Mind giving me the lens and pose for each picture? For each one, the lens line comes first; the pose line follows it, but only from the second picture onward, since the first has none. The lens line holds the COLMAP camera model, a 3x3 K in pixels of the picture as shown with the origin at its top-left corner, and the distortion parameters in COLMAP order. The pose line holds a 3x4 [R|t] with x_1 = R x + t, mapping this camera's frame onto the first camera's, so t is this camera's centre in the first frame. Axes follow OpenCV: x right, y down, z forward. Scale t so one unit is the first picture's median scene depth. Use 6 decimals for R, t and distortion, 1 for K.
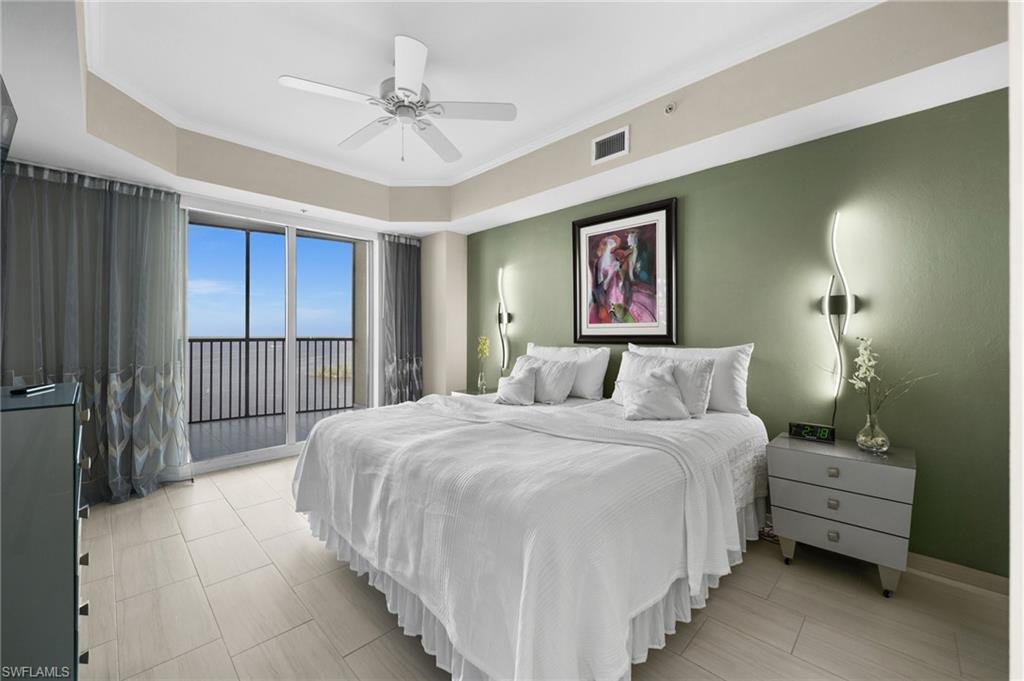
lens RADIAL K [[406.5, 0, 510.3], [0, 406.5, 331.4], [0, 0, 1]] dist [-0.002457, 0.000467]
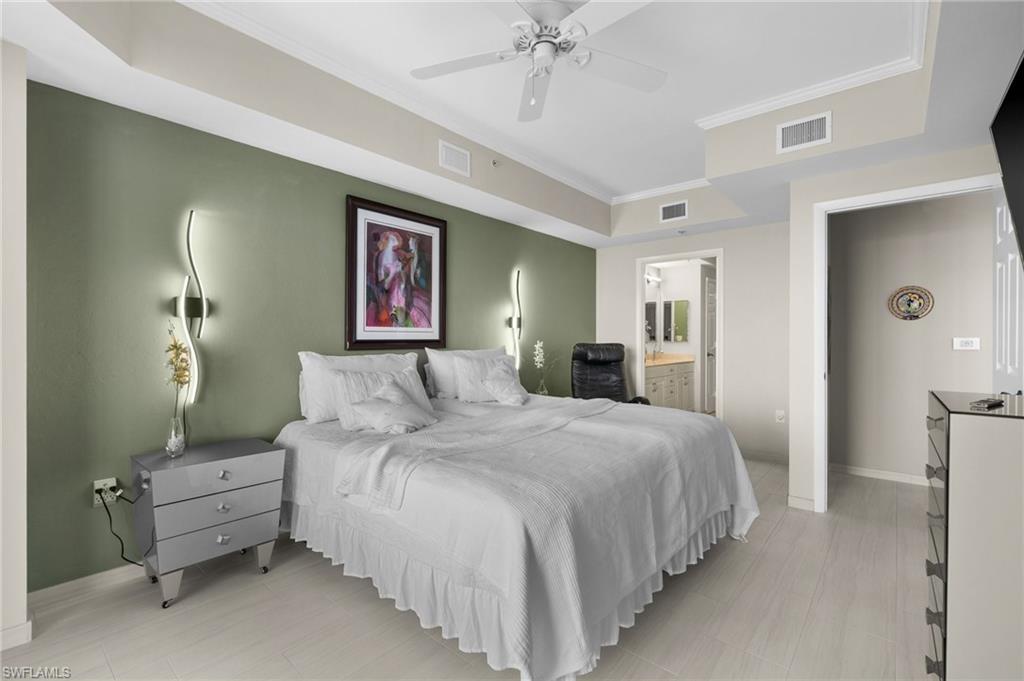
lens RADIAL K [[455.0, 0, 510.2], [0, 455.0, 336.9], [0, 0, 1]] dist [0.001854, 0.000097]
pose [[-0.079318, 0.003870, 0.996842, -0.802939], [-0.010122, 0.999938, -0.004687, 0.004777], [-0.996798, -0.010462, -0.079274, 0.817623]]
